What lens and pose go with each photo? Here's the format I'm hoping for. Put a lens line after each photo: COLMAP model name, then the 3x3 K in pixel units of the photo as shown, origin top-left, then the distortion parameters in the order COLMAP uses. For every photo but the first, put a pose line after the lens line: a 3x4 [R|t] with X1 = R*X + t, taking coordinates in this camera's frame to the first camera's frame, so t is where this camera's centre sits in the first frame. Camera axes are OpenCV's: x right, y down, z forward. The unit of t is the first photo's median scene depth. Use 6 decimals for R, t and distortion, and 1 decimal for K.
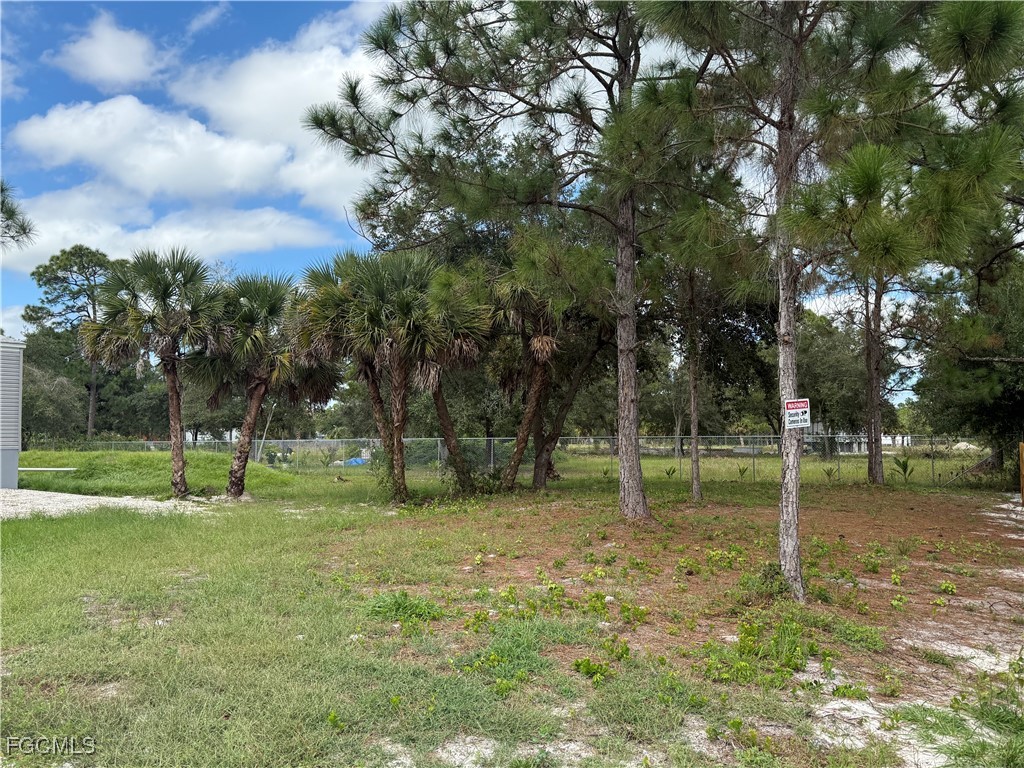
lens RADIAL K [[861.3, 0, 511.3], [0, 861.3, 391.4], [0, 0, 1]] dist [0.091039, -0.144550]
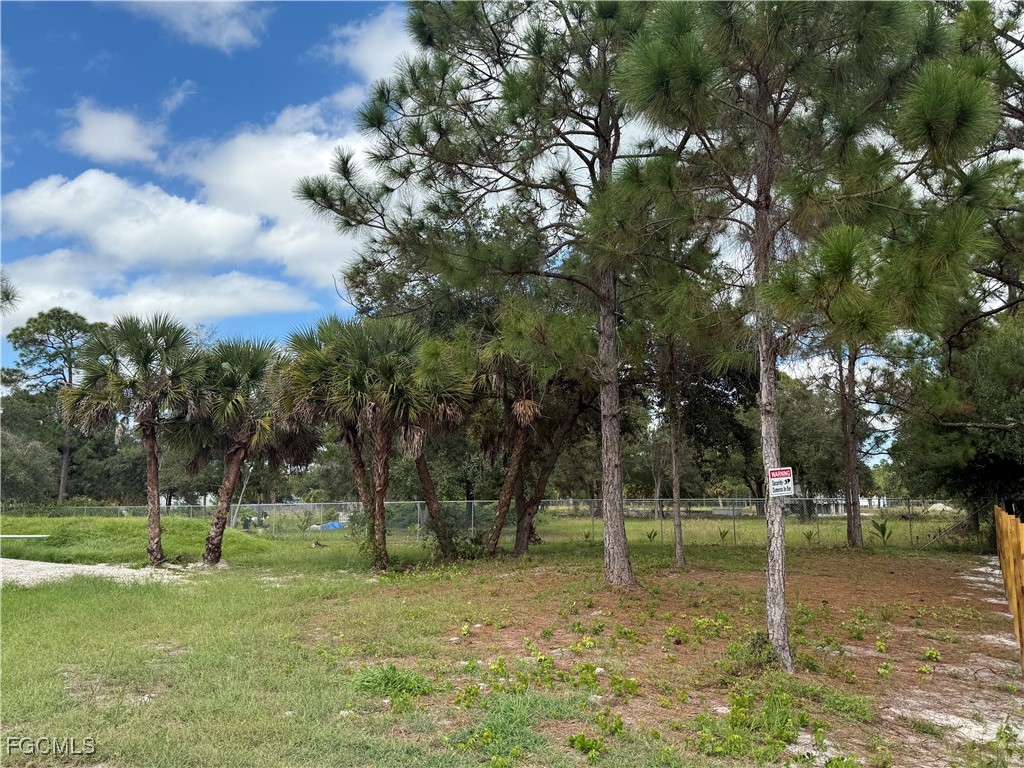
lens RADIAL K [[861.3, 0, 515.8], [0, 861.3, 388.4], [0, 0, 1]] dist [0.091039, -0.144550]
pose [[0.999567, 0.001067, 0.029394, -0.004181], [0.001126, 0.997220, -0.074508, -0.002966], [-0.029391, 0.074509, 0.996787, -0.005155]]
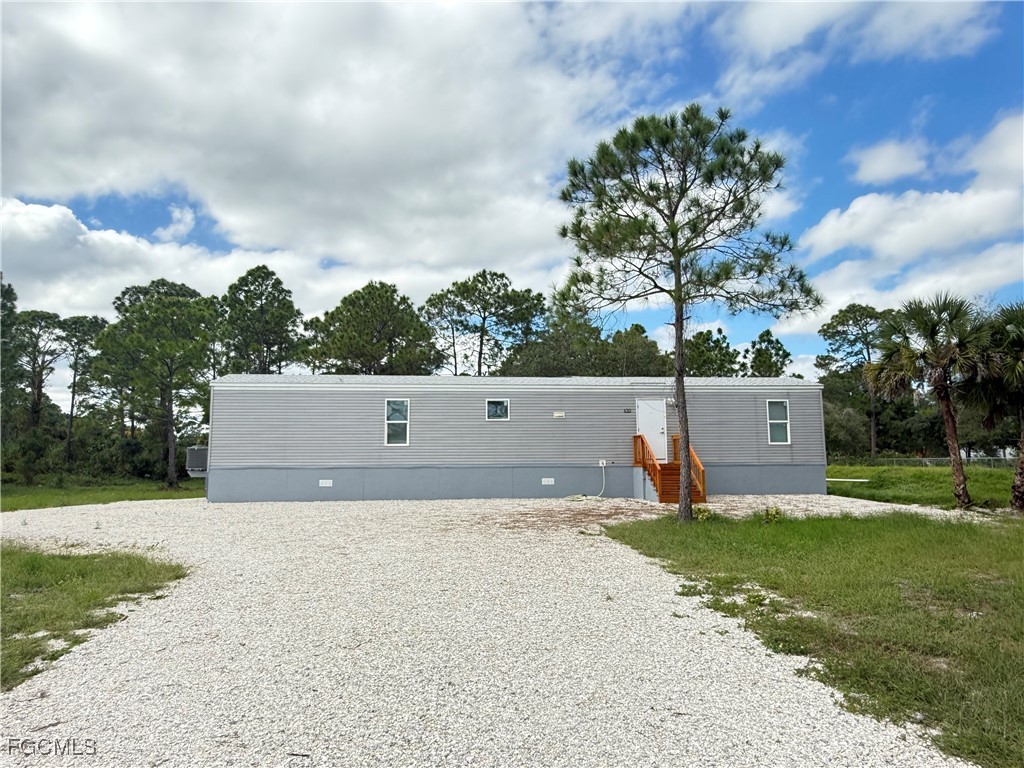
lens RADIAL K [[693.6, 0, 513.6], [0, 693.6, 384.2], [0, 0, 1]] dist [-0.007665, 0.021723]
pose [[0.602716, -0.088717, -0.793009, -0.002206], [0.049851, 0.996045, -0.073543, -0.001668], [0.796397, 0.004793, 0.604755, -0.016223]]
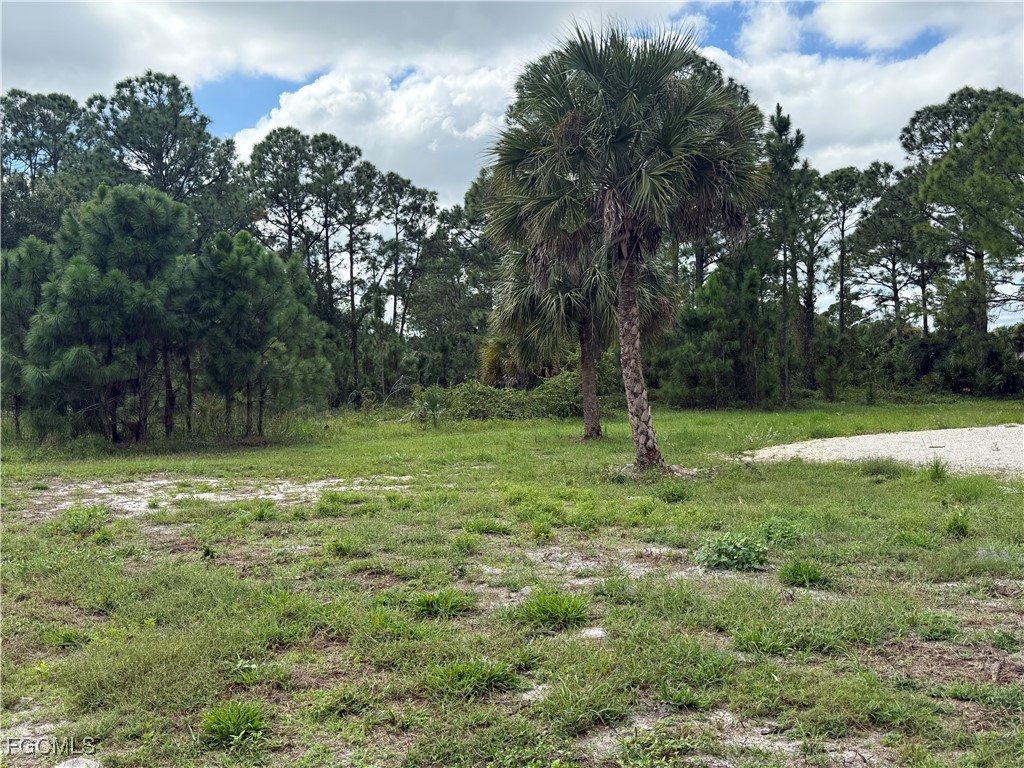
lens RADIAL K [[1044.6, 0, 508.5], [0, 1044.6, 387.0], [0, 0, 1]] dist [0.069077, 0.000000]
pose [[-0.176574, 0.009399, -0.984242, -0.103096], [0.074100, 0.997244, -0.003770, -0.002204], [0.981494, -0.073598, -0.176784, -0.188153]]
